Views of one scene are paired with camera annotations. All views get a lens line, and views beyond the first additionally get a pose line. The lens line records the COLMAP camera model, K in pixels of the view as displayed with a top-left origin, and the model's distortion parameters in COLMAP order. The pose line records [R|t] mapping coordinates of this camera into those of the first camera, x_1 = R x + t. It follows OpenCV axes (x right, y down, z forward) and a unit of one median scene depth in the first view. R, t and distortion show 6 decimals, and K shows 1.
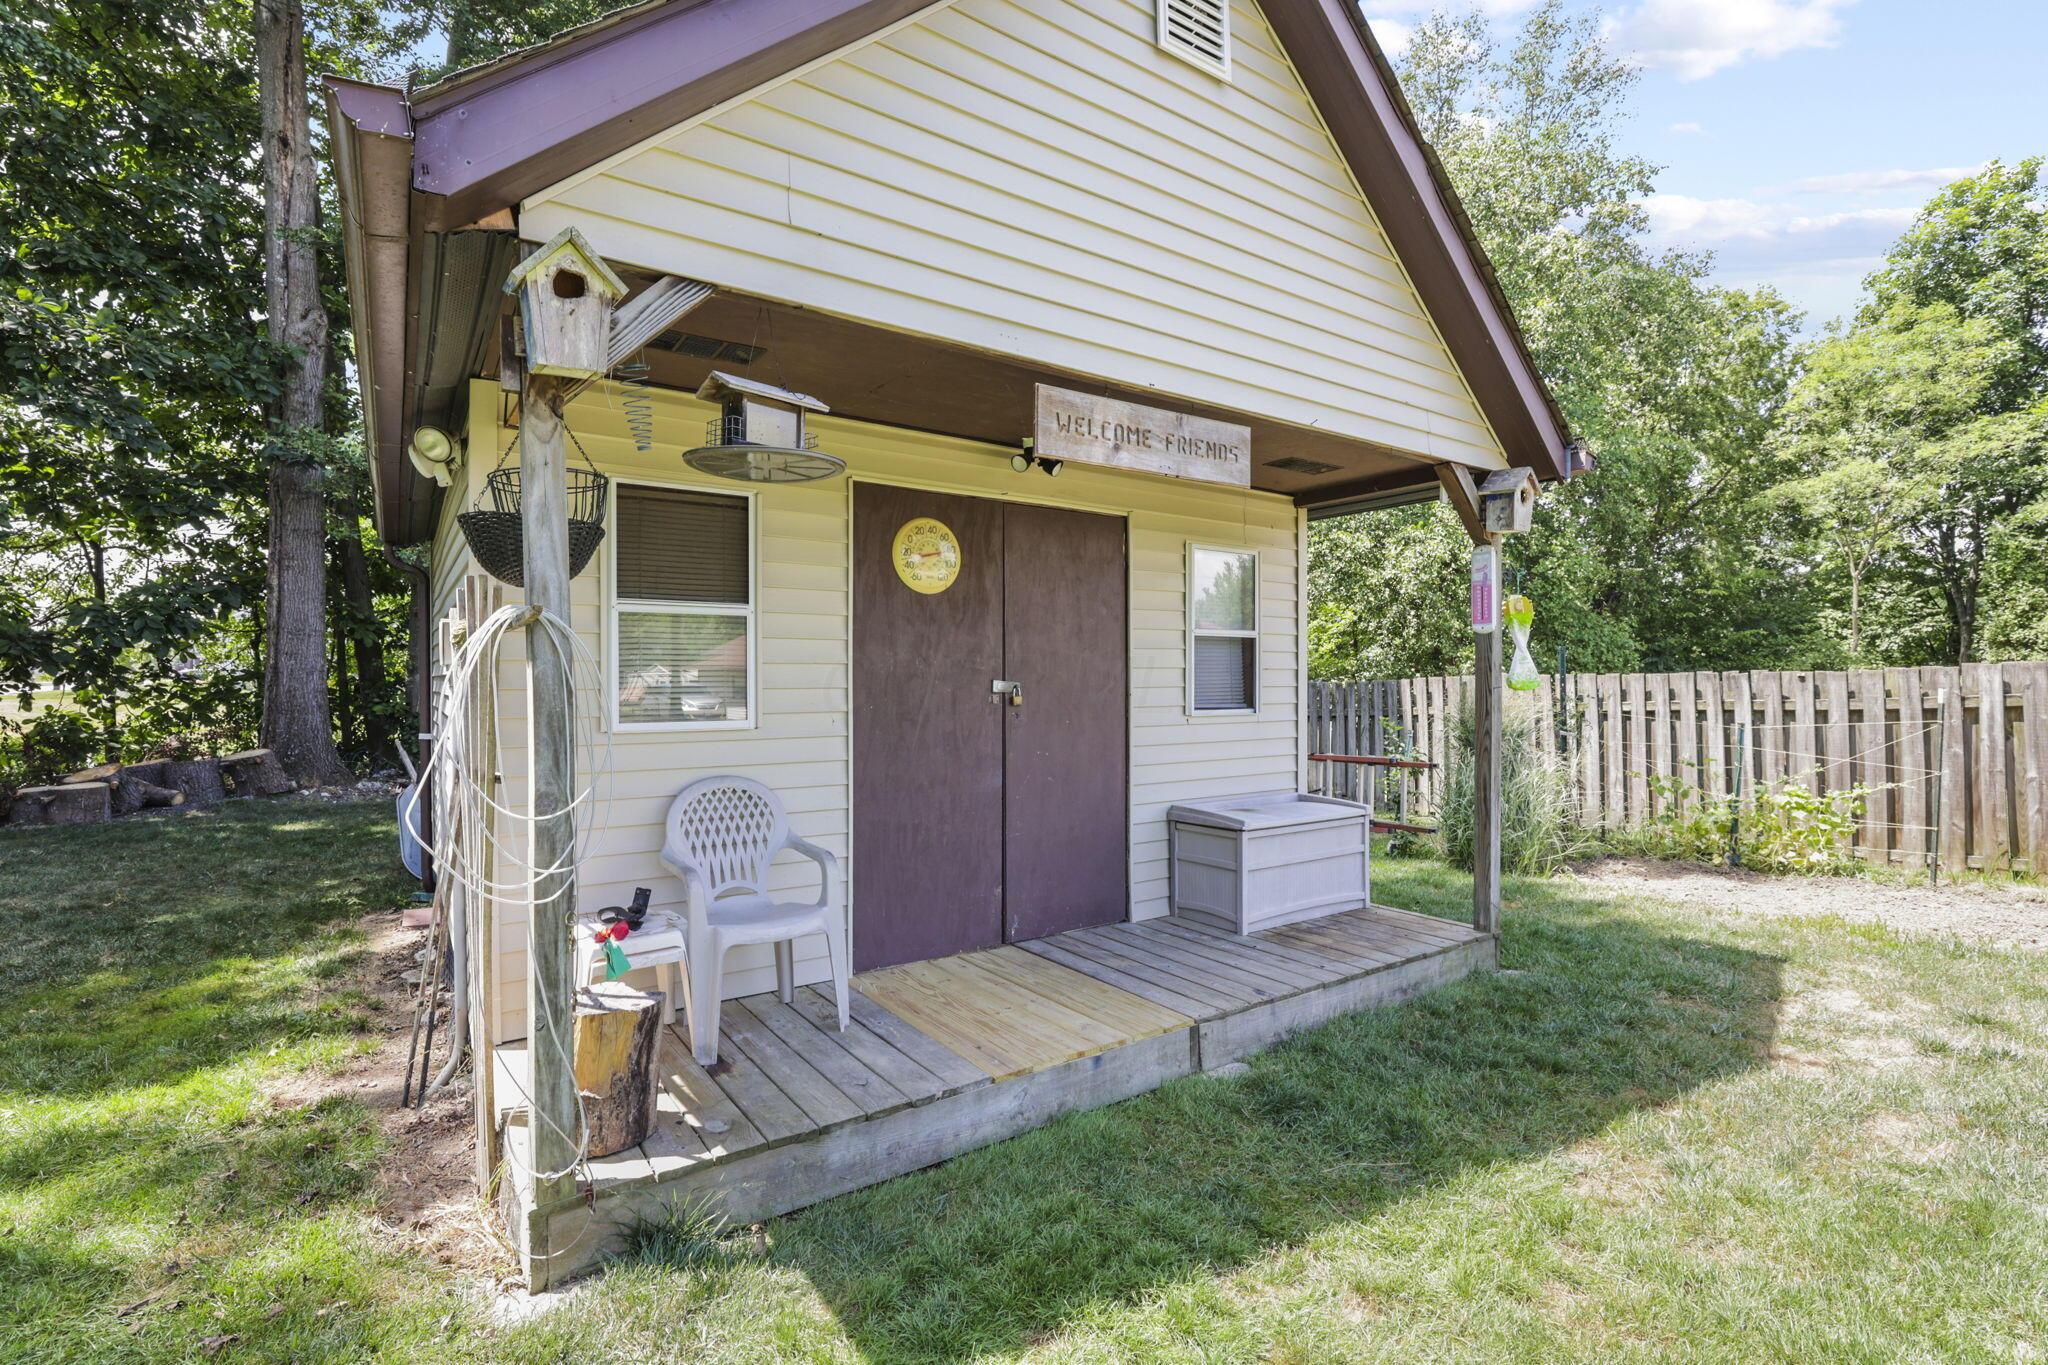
lens RADIAL K [[926.4, 0, 1024.5], [0, 926.4, 683.2], [0, 0, 1]] dist [-0.031856, 0.011228]
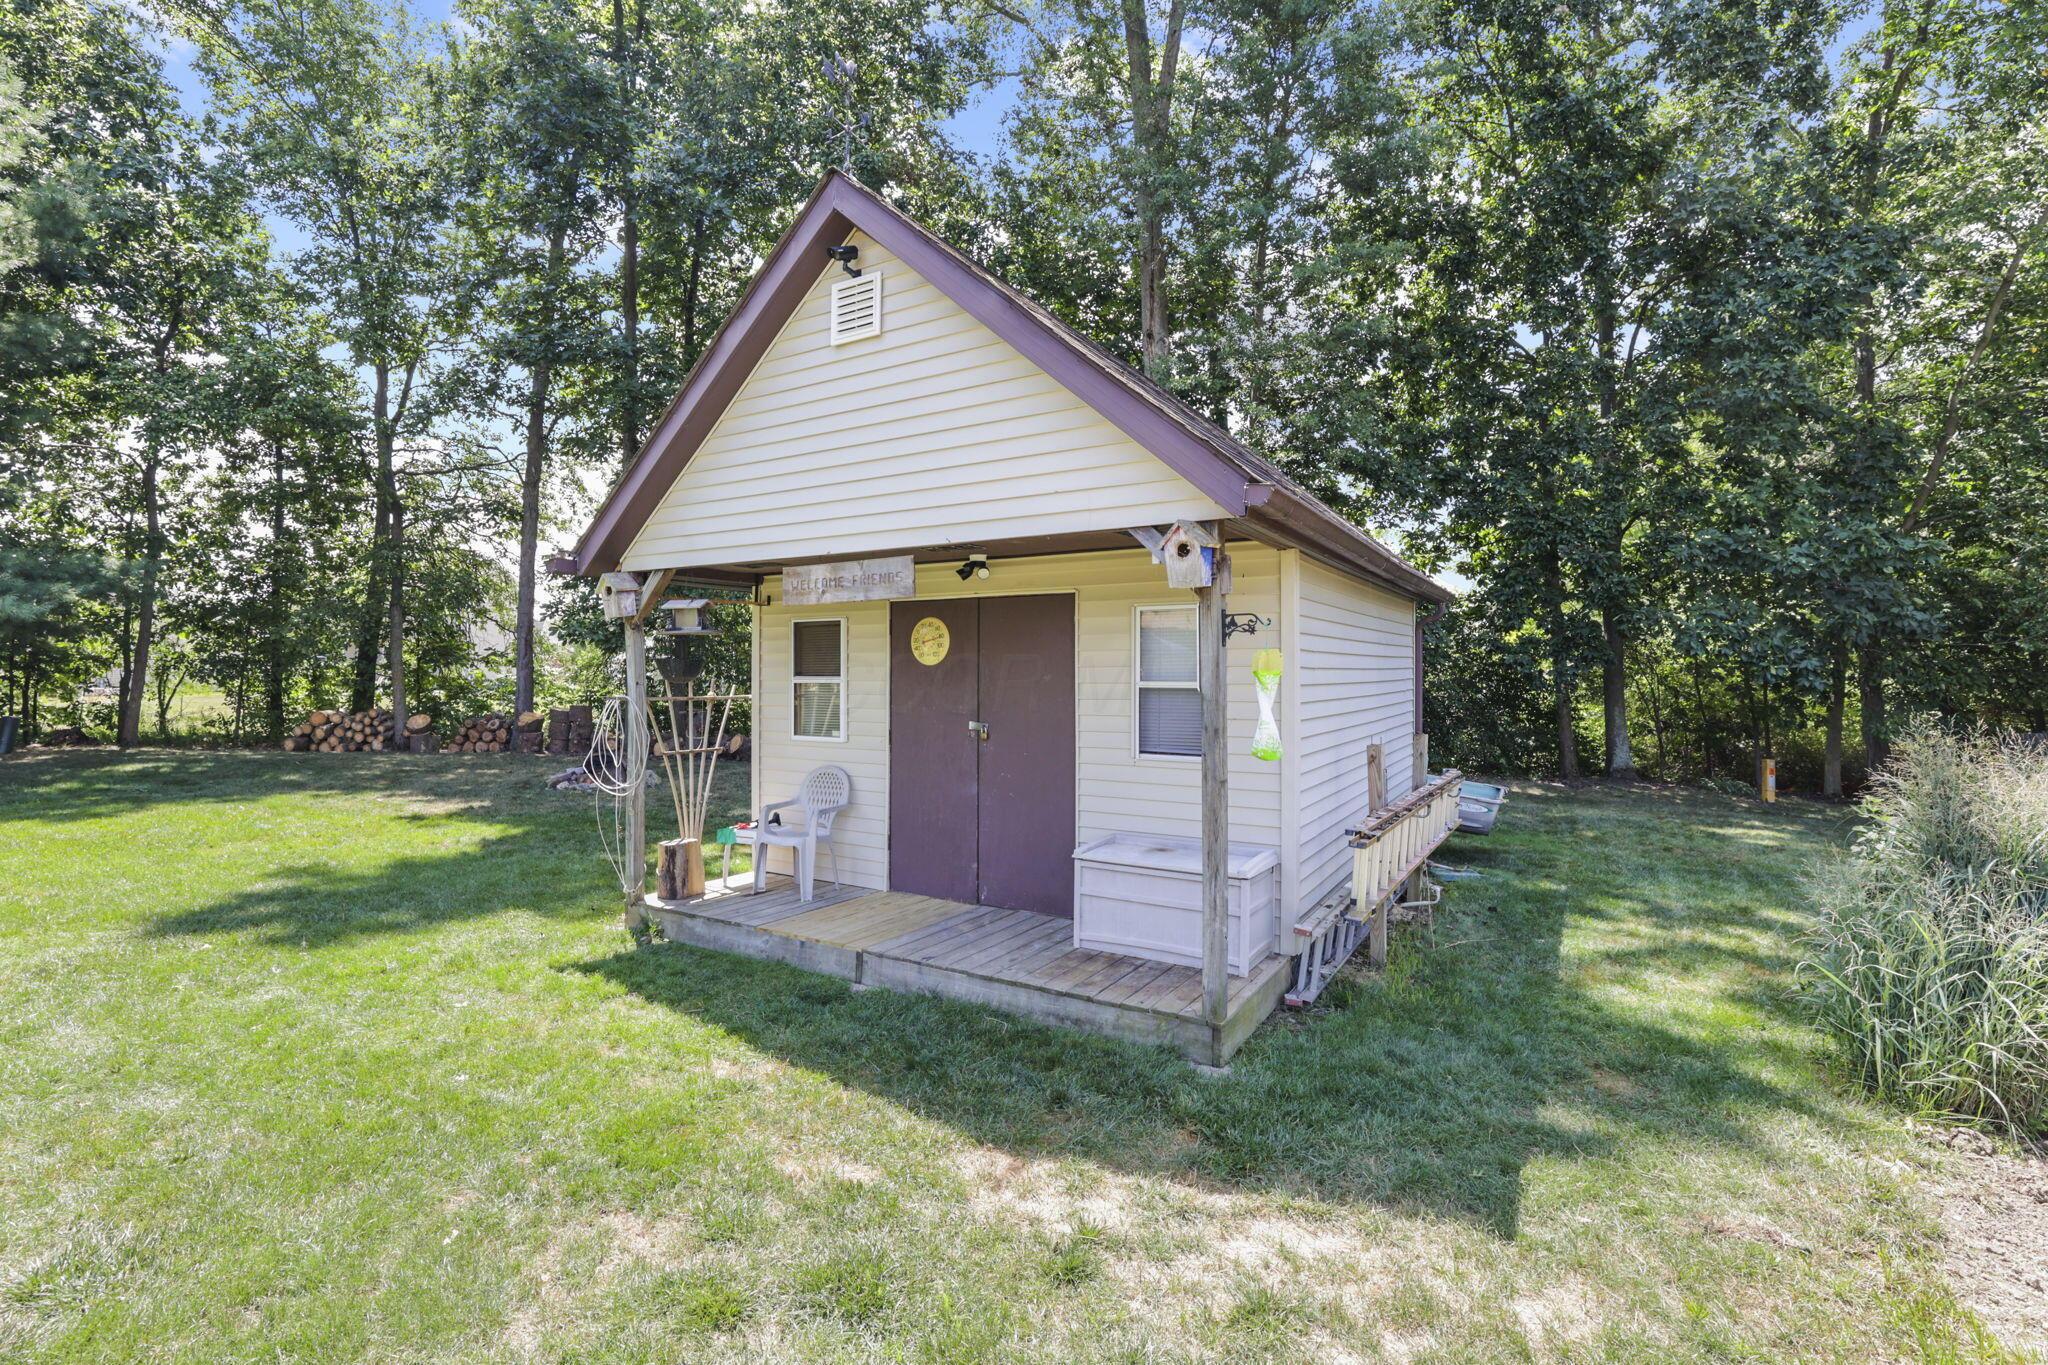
lens RADIAL K [[926.4, 0, 1014.7], [0, 926.4, 672.1], [0, 0, 1]] dist [-0.031856, 0.011228]
pose [[0.408415, -0.001142, -0.912796, 1.468013], [-0.003500, 0.999990, -0.002817, -0.085320], [0.912790, 0.004345, 0.408406, 0.509661]]
